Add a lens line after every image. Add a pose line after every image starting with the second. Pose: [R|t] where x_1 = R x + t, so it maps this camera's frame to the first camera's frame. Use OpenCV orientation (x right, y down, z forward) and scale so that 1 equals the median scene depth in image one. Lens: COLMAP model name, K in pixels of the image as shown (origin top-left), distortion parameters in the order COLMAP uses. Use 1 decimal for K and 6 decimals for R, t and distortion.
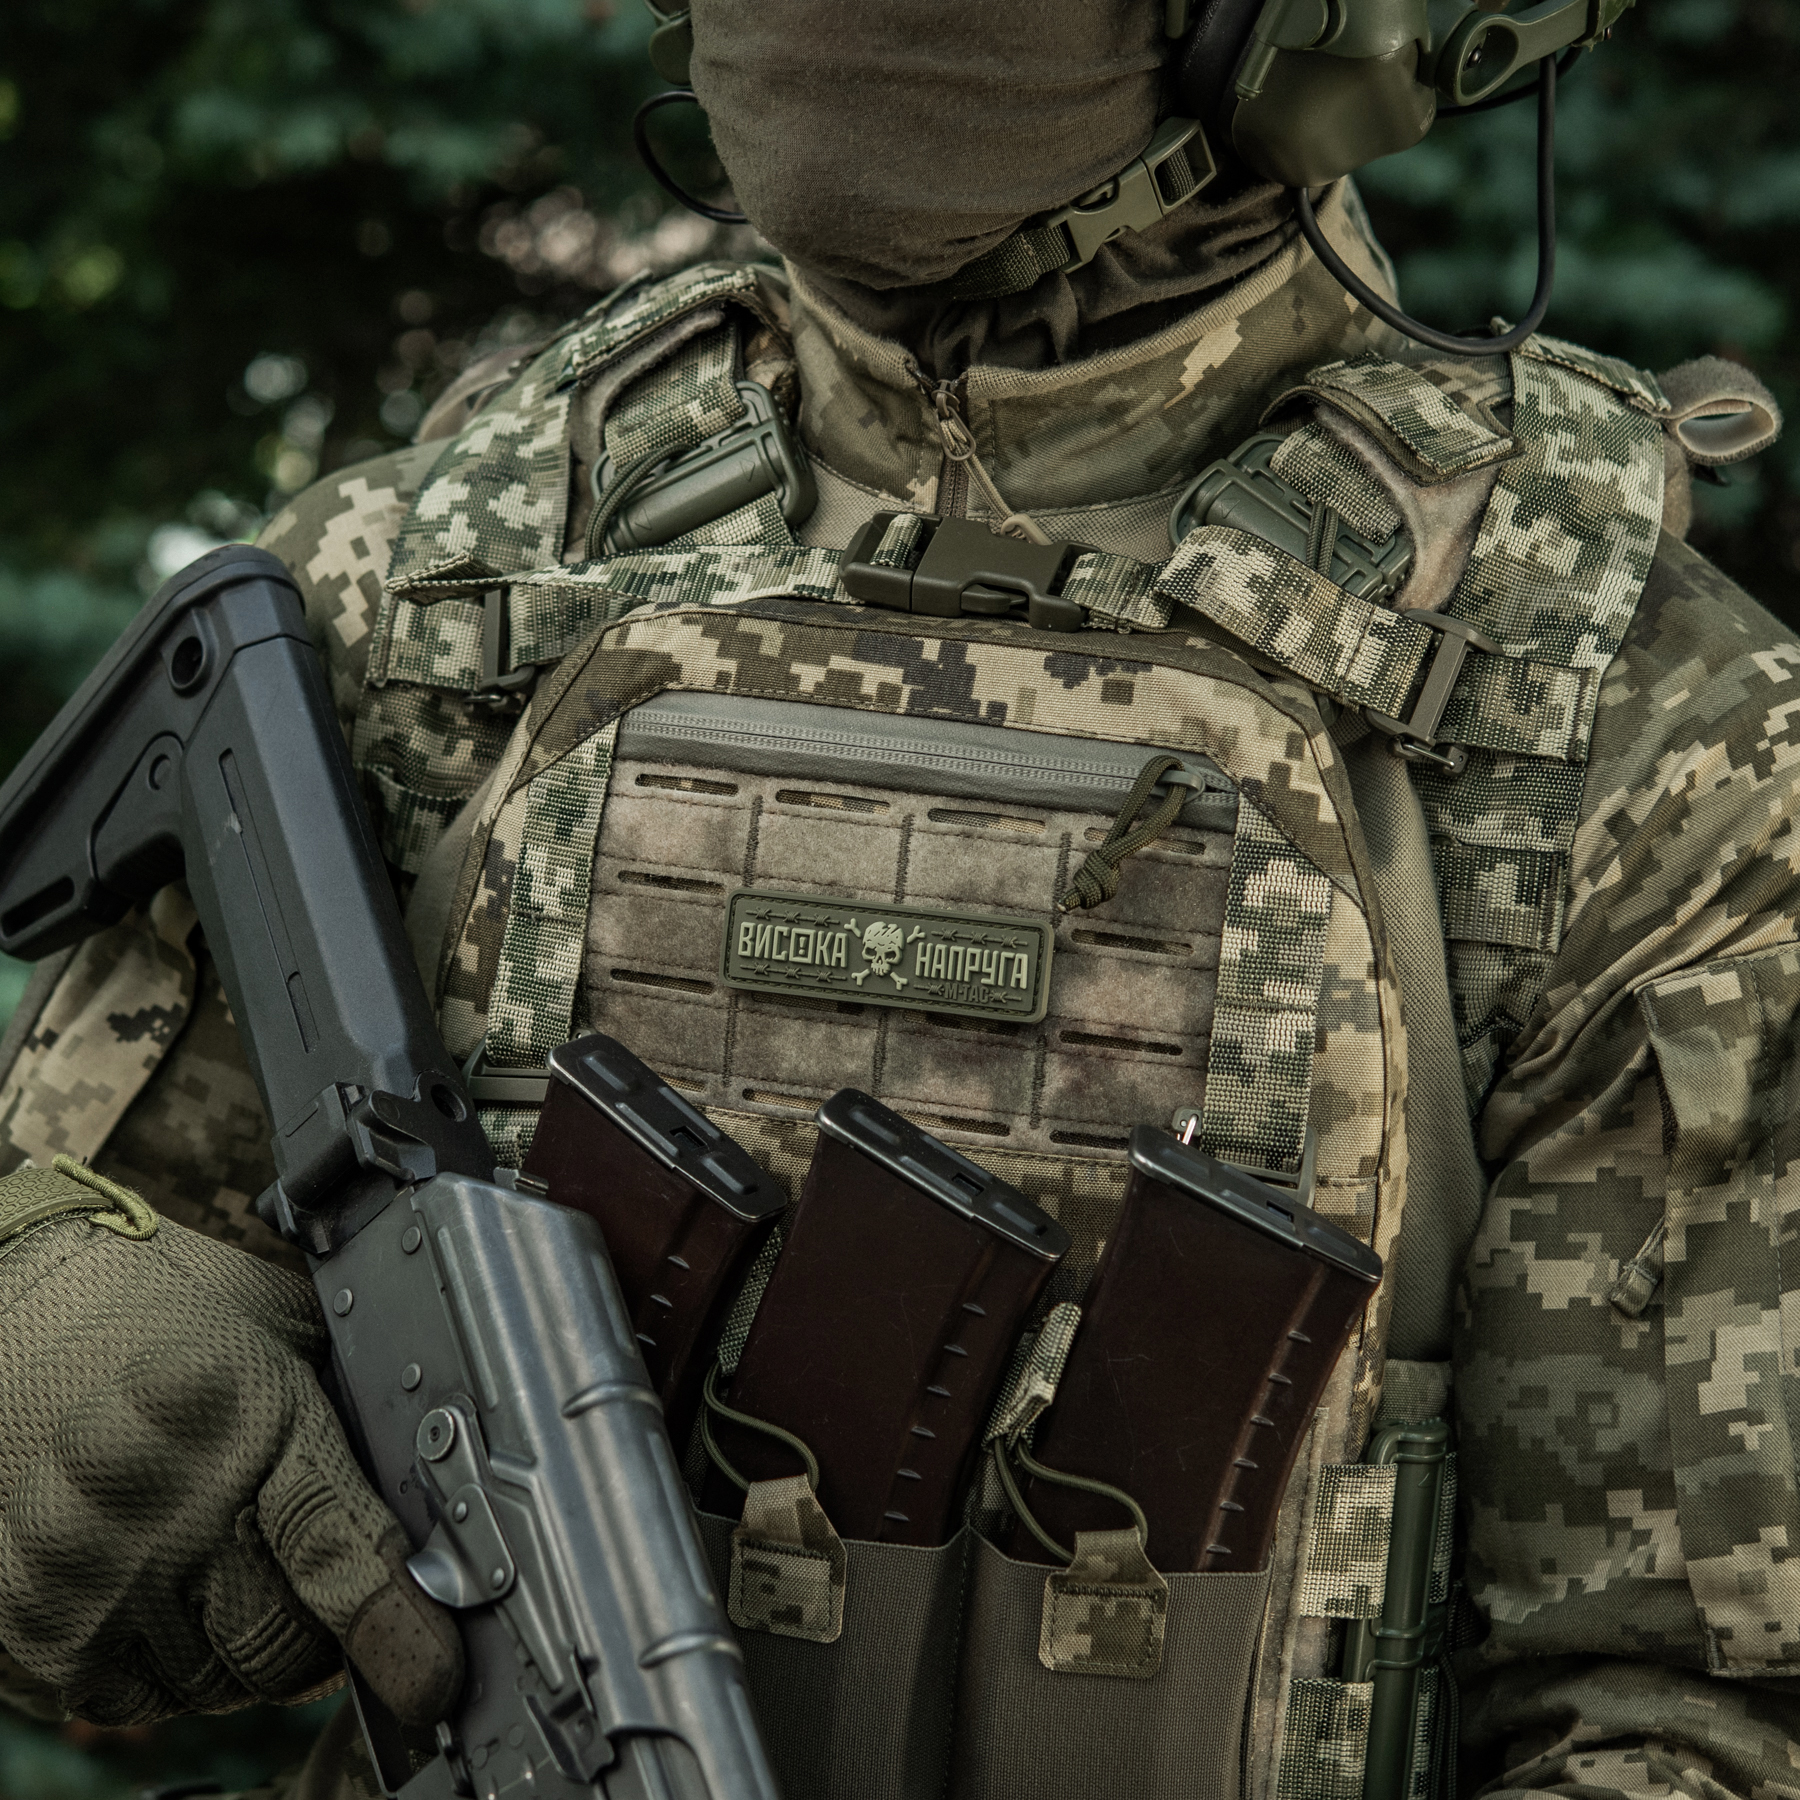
lens RADIAL K [[5071.9, 0, 904.4], [0, 5071.9, 790.5], [0, 0, 1]] dist [-0.090420, 1.522982]
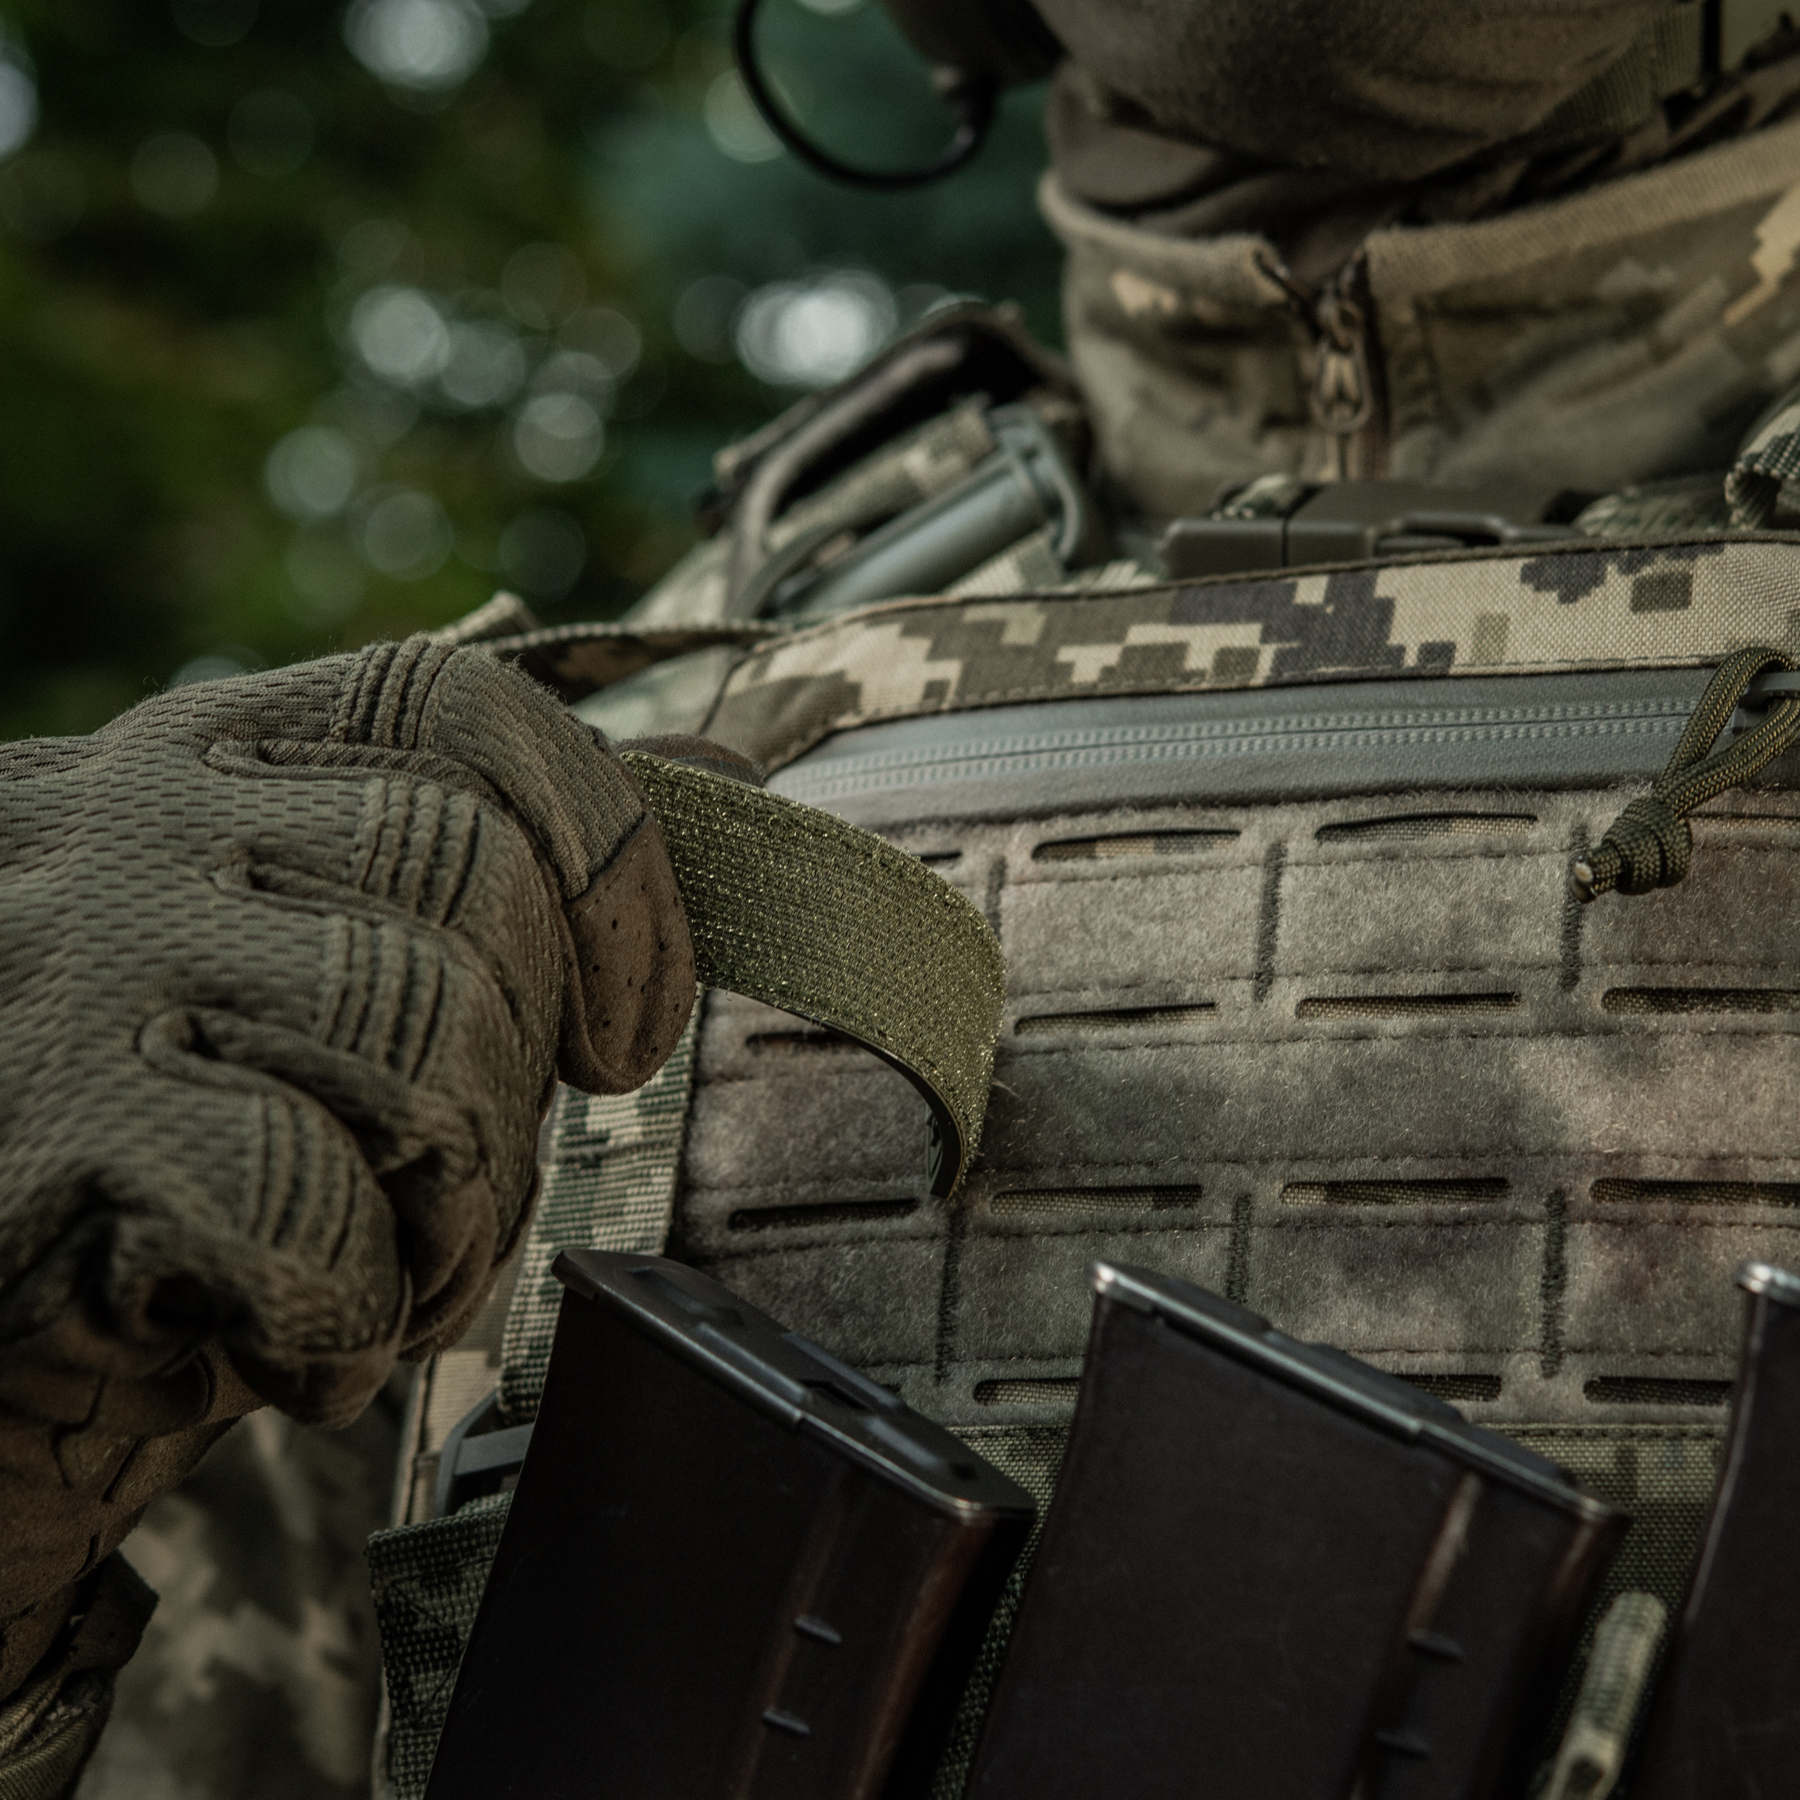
lens RADIAL K [[5108.4, 0, 897.9], [0, 5108.4, 631.5], [0, 0, 1]] dist [0.042306, -0.418298]
pose [[0.994946, -0.045256, -0.089634, 0.010170], [0.000177, 0.893457, -0.449149, 0.224280], [0.100411, 0.446863, 0.888949, 0.513989]]
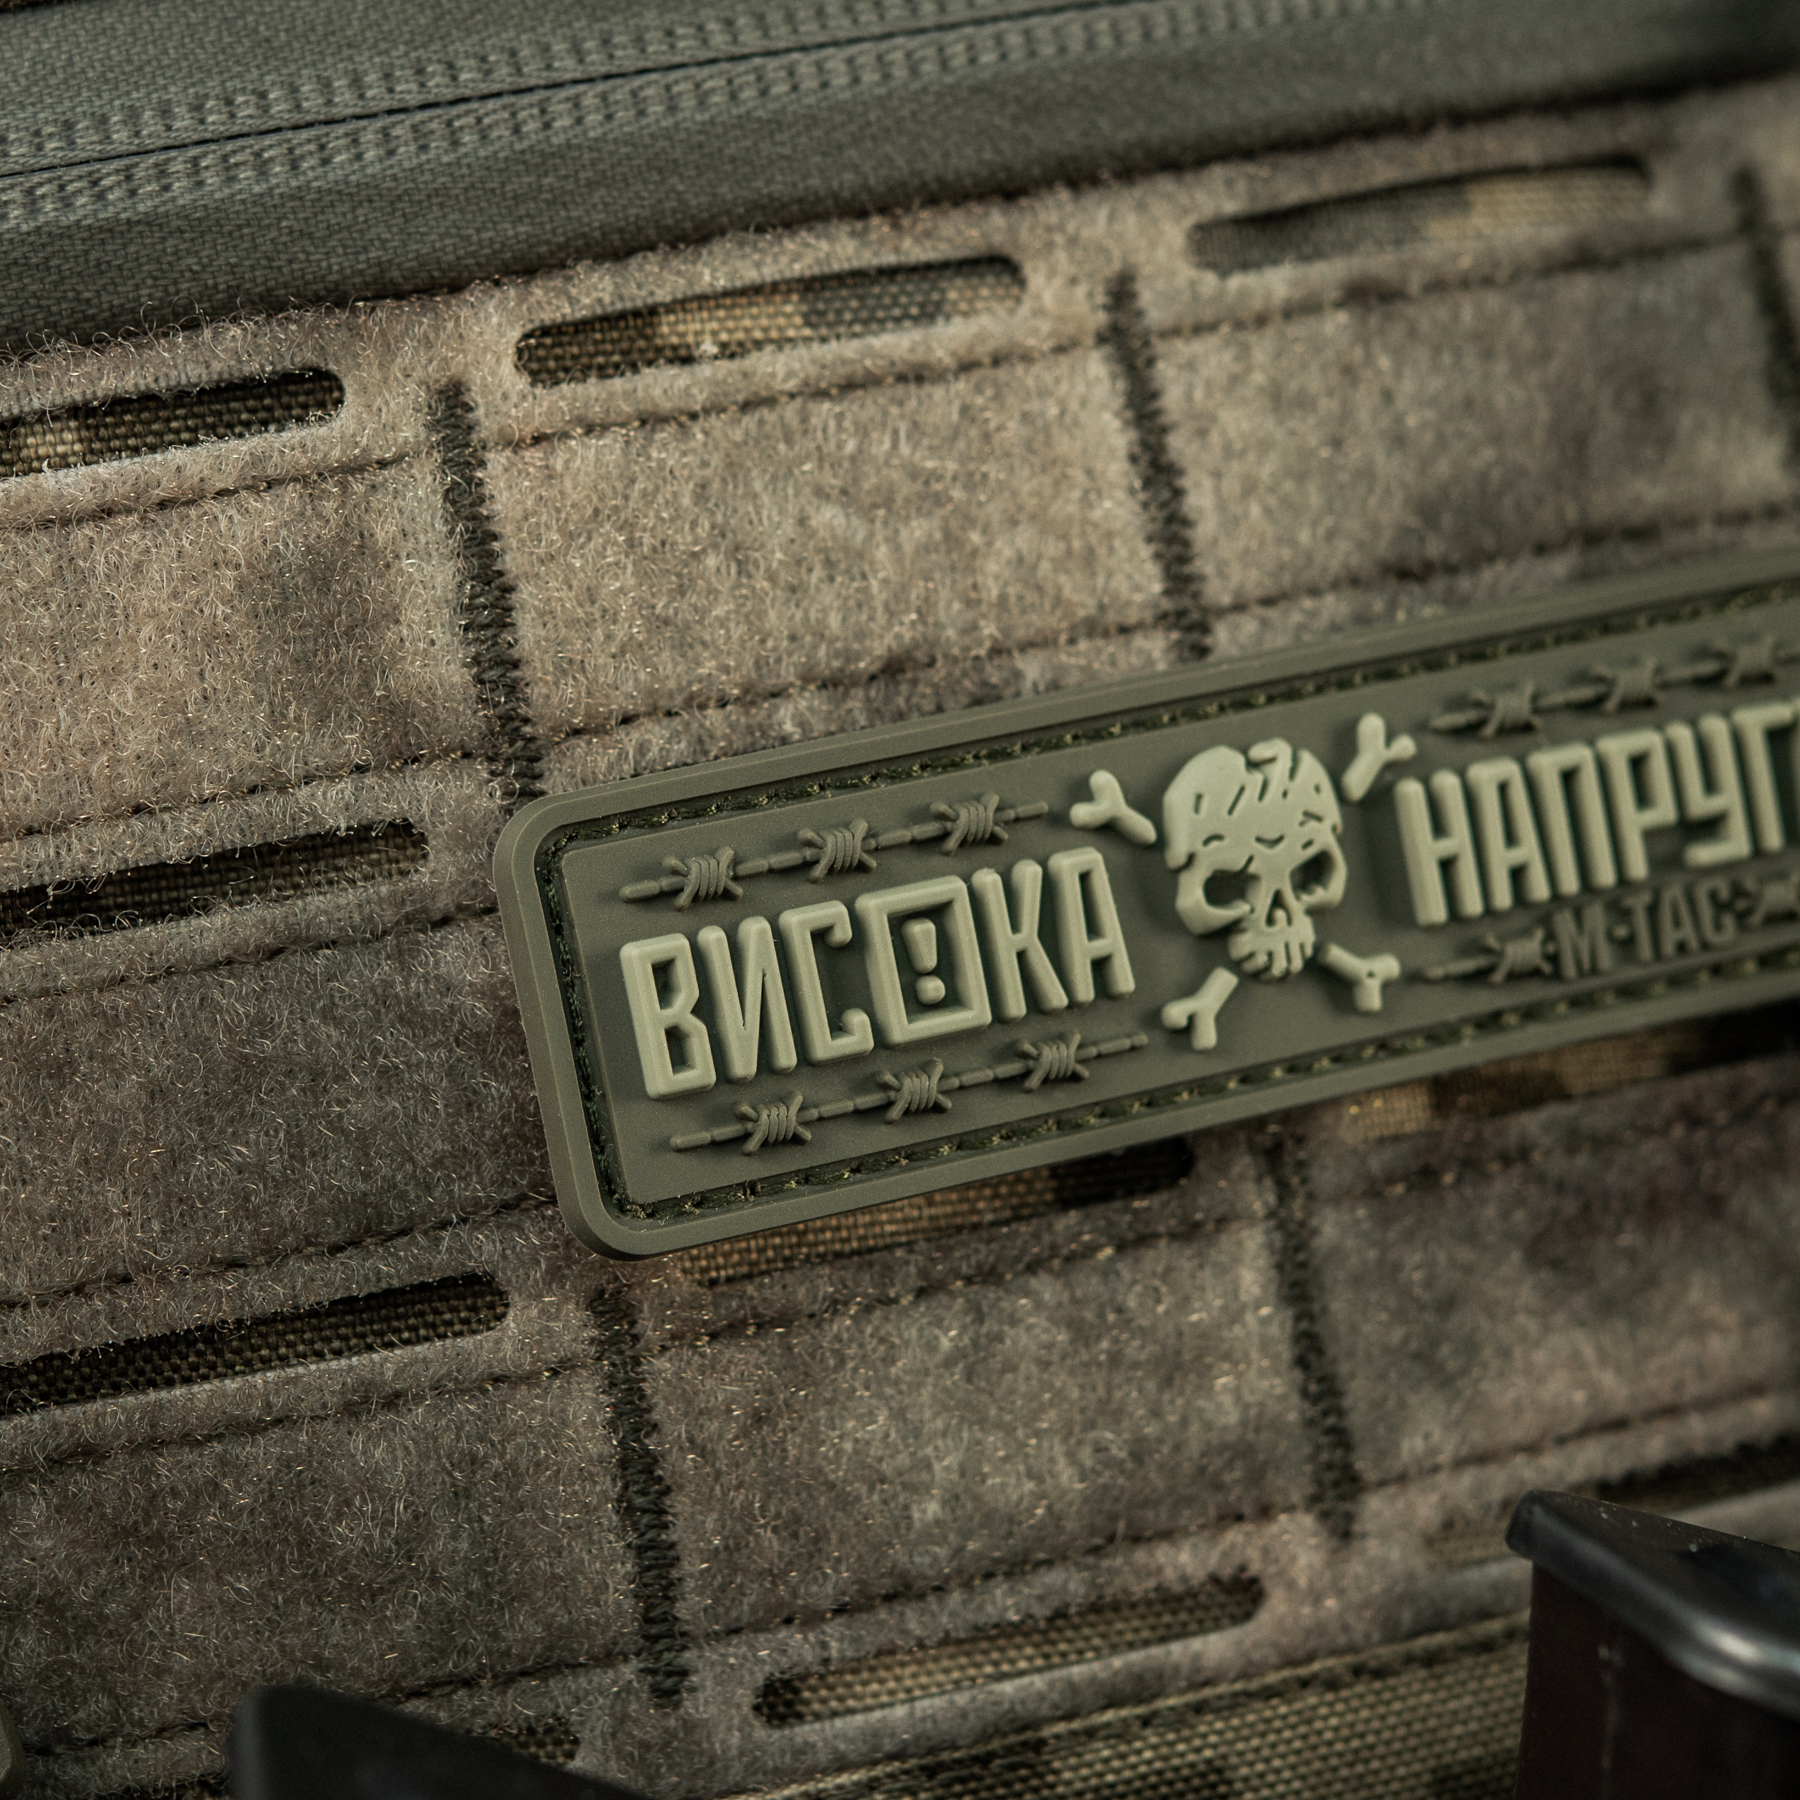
lens RADIAL K [[5667.4, 0, 848.1], [0, 5667.4, 688.4], [0, 0, 1]] dist [-0.009395, 0.593980]
pose [[0.783783, -0.265493, 0.561424, -0.156777], [0.274259, 0.959057, 0.070649, 0.001164], [-0.557195, 0.098602, 0.824507, 0.798829]]
